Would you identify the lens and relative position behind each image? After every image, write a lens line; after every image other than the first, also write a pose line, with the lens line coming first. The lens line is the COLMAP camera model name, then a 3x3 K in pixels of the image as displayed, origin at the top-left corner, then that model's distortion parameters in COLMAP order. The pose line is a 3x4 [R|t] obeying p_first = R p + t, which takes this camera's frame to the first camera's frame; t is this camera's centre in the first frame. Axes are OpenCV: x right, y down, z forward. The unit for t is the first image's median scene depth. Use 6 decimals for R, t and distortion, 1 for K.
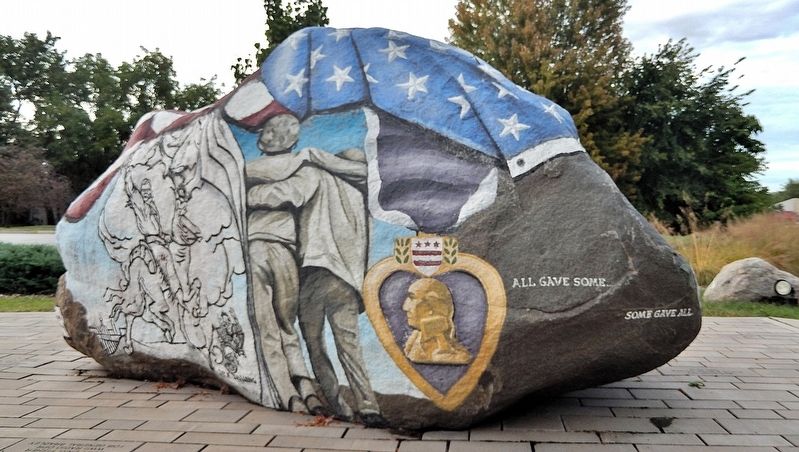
lens RADIAL K [[635.8, 0, 400.3], [0, 635.8, 224.3], [0, 0, 1]] dist [-0.059156, -0.011515]
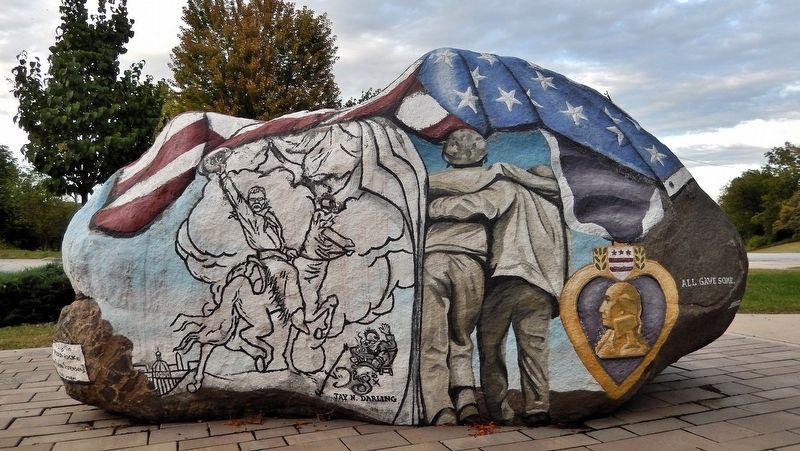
lens RADIAL K [[579.6, 0, 401.2], [0, 579.6, 220.8], [0, 0, 1]] dist [-0.004554, -0.020240]
pose [[0.896986, 0.011844, 0.441900, -0.686898], [0.006883, 0.999146, -0.040750, 0.012484], [-0.442006, 0.039594, 0.896138, 0.210365]]
